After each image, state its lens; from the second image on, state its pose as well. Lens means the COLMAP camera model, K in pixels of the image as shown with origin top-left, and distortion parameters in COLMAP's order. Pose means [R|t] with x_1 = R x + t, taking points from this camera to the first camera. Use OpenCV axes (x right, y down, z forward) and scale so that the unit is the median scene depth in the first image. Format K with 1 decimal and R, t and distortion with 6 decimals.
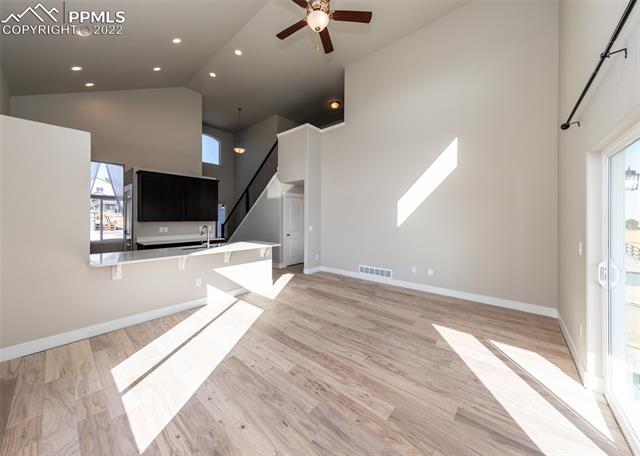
lens RADIAL K [[227.8, 0, 318.7], [0, 227.8, 218.2], [0, 0, 1]] dist [-0.000052, 0.000003]
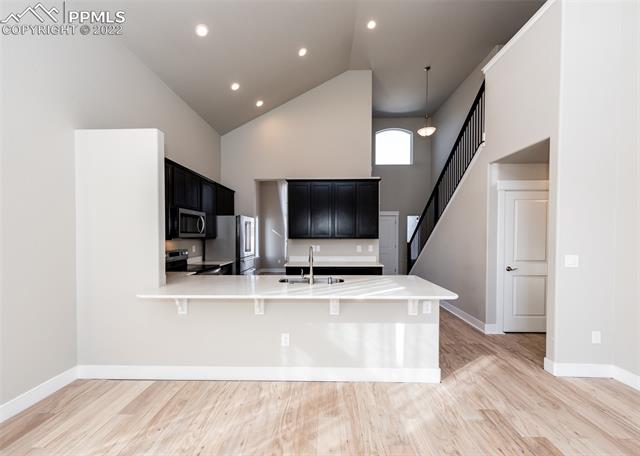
lens RADIAL K [[252.1, 0, 320.7], [0, 252.1, 238.5], [0, 0, 1]] dist [0.002358, 0.000343]
pose [[0.637207, -0.001169, -0.770692, 0.023402], [0.003635, 0.999992, 0.001489, 0.009584], [0.770685, -0.003750, 0.637206, 0.390238]]
